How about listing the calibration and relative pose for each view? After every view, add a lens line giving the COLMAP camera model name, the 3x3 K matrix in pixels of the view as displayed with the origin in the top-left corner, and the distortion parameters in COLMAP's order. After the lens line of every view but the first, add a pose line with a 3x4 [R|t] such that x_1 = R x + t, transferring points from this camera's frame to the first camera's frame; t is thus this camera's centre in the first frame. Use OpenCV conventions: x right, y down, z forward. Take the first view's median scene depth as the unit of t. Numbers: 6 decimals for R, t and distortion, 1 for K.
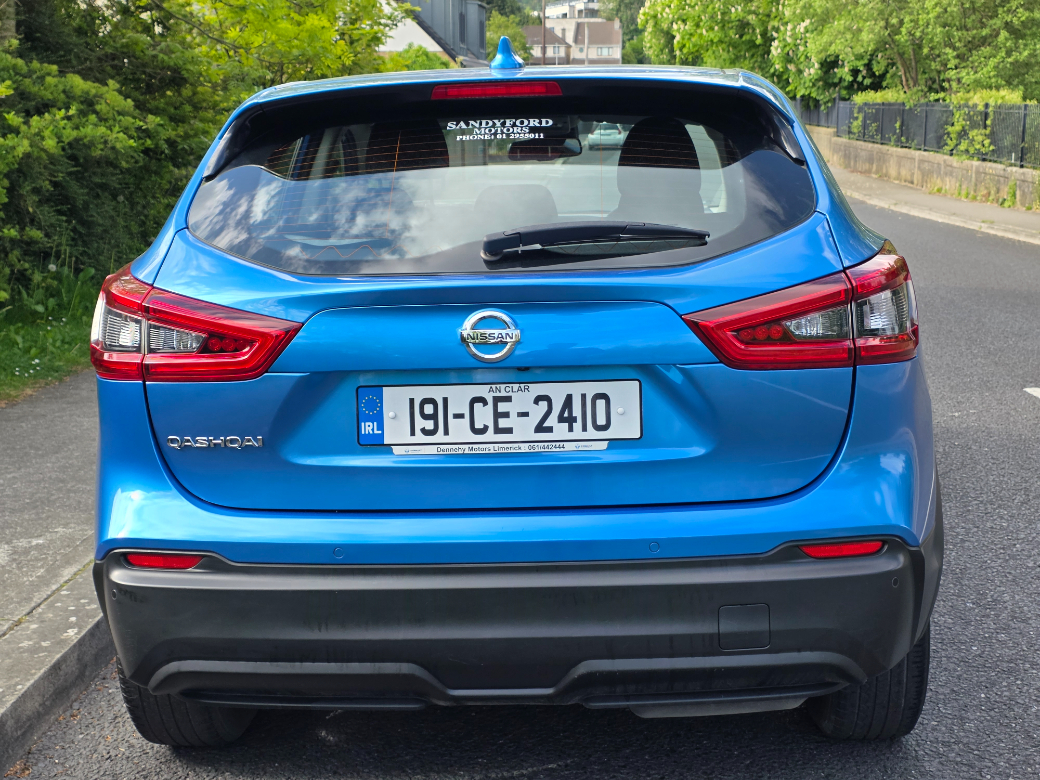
lens RADIAL K [[1373.4, 0, 519.6], [0, 1373.4, 384.9], [0, 0, 1]] dist [0.177786, 0.000000]
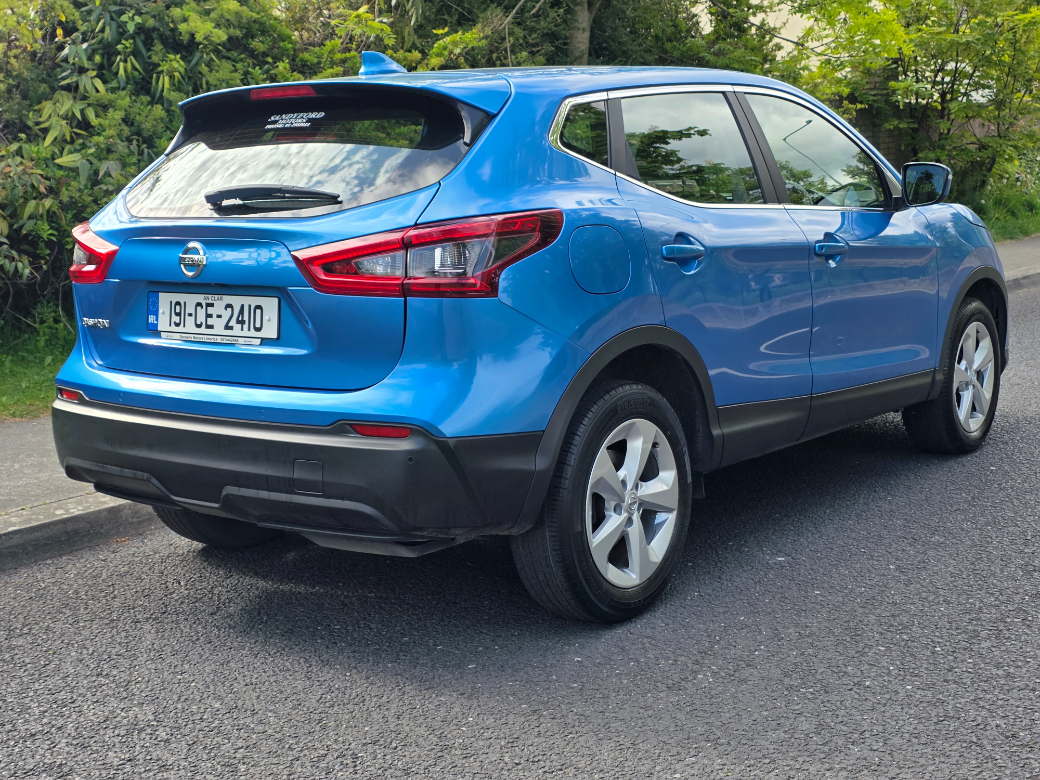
lens RADIAL K [[1373.4, 0, 519.3], [0, 1373.4, 393.3], [0, 0, 1]] dist [0.177786, 0.000000]
pose [[0.821660, 0.094760, -0.562045, 1.097073], [-0.087774, 0.995357, 0.039496, 0.016714], [0.563179, 0.016881, 0.826163, -0.034015]]
